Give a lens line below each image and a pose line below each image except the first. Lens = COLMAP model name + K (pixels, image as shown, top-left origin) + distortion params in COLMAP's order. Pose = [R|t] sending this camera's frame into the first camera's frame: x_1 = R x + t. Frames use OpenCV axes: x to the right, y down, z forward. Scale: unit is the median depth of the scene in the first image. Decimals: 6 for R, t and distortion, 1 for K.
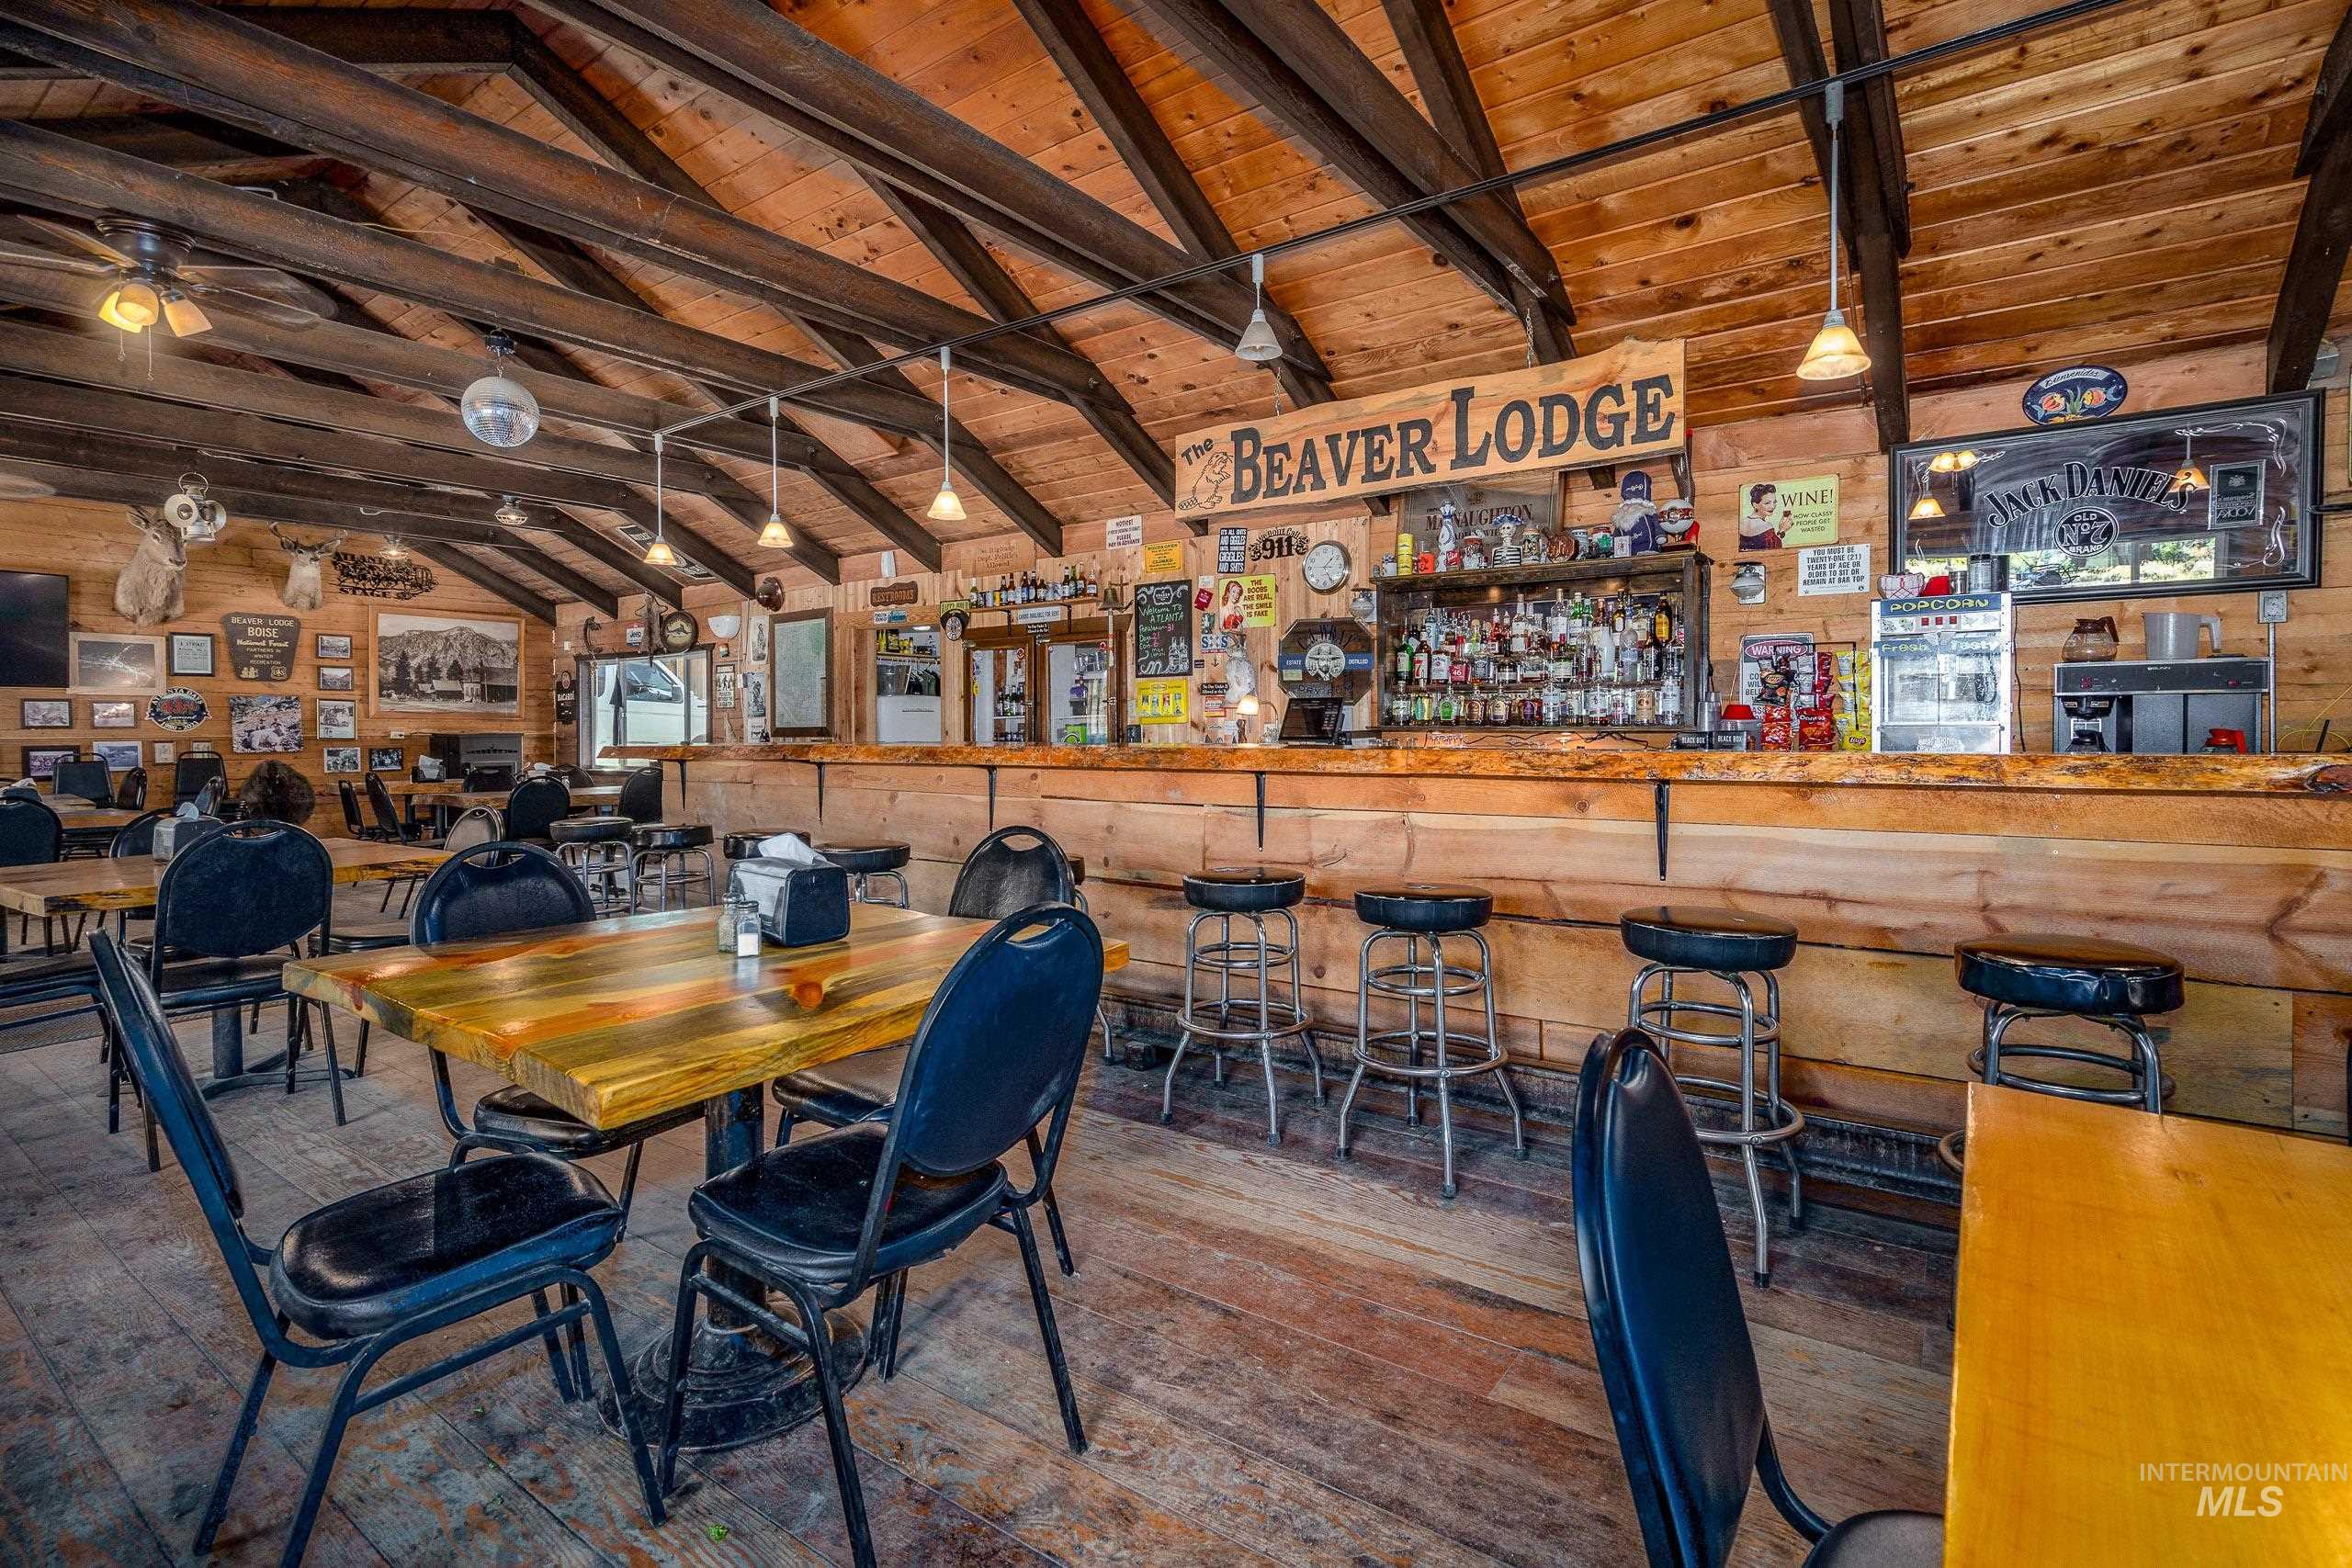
lens RADIAL K [[1125.7, 0, 1172.3], [0, 1125.7, 782.4], [0, 0, 1]] dist [0.000068, 0.000223]
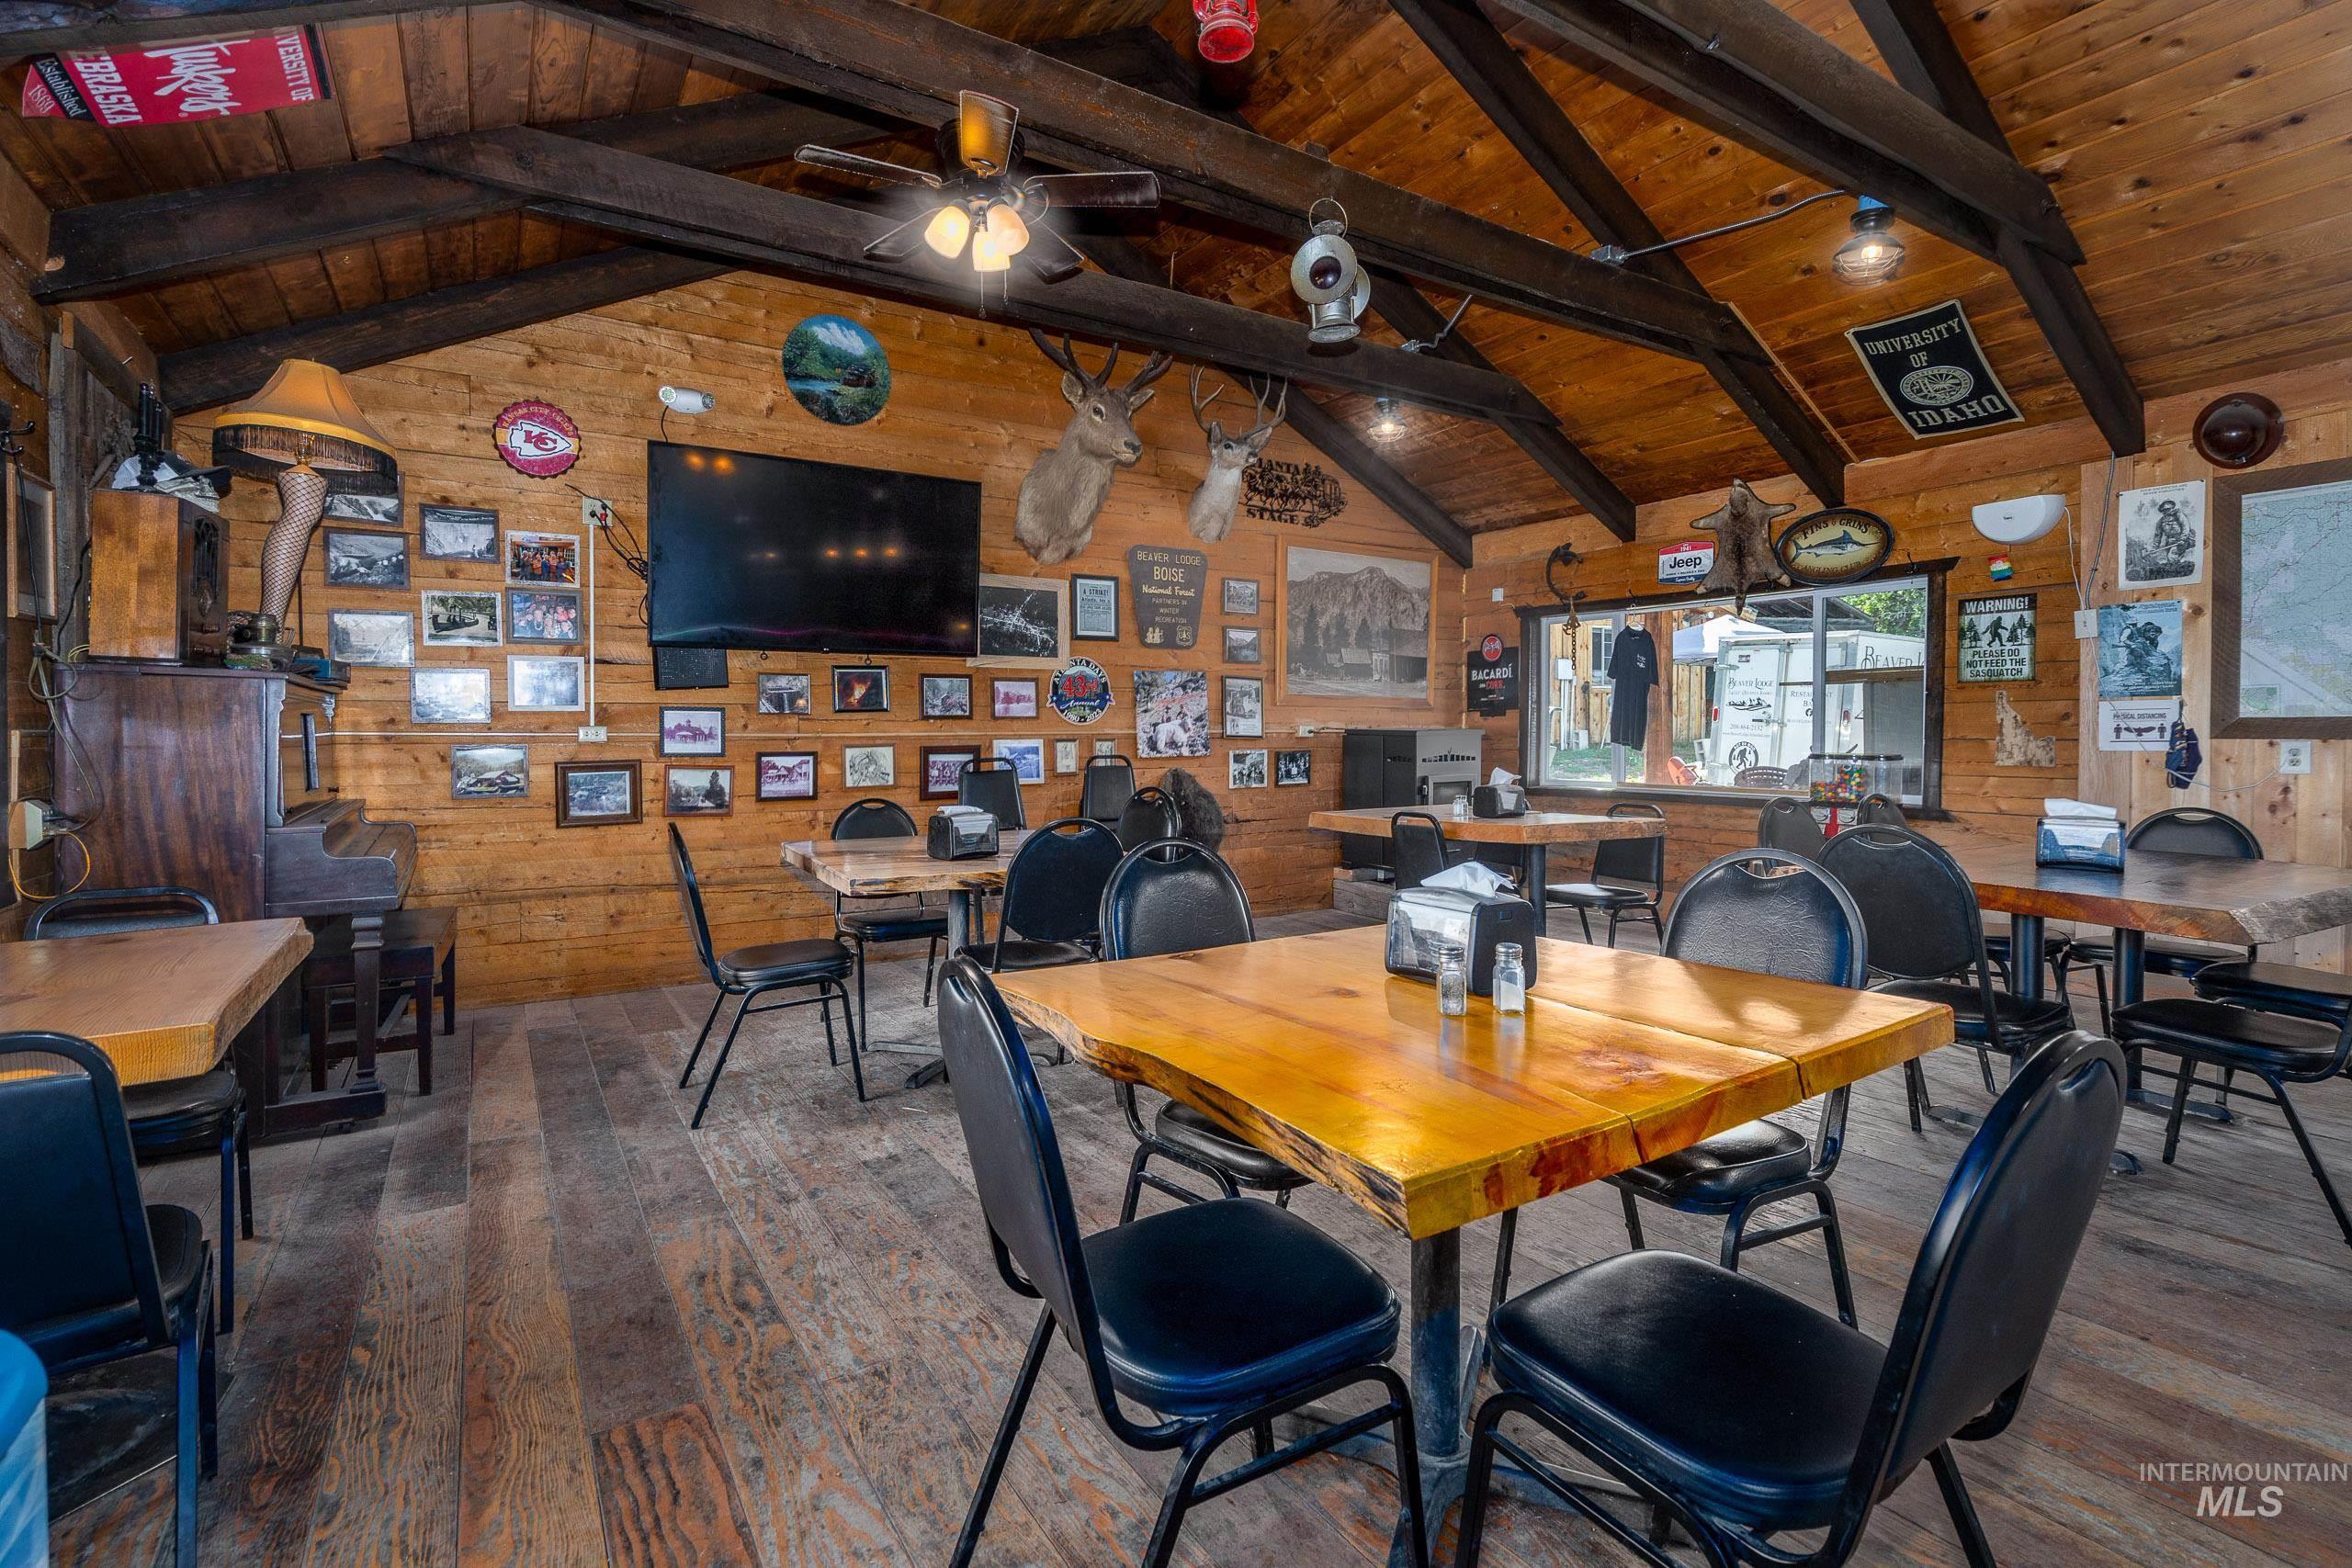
lens RADIAL K [[1125.7, 0, 1172.3], [0, 1125.7, 764.8], [0, 0, 1]] dist [0.000068, 0.000223]
pose [[0.946396, 0.007331, -0.322924, -0.574473], [-0.013322, 0.999778, -0.016346, -0.011046], [0.322732, 0.019772, 0.946284, 0.368607]]
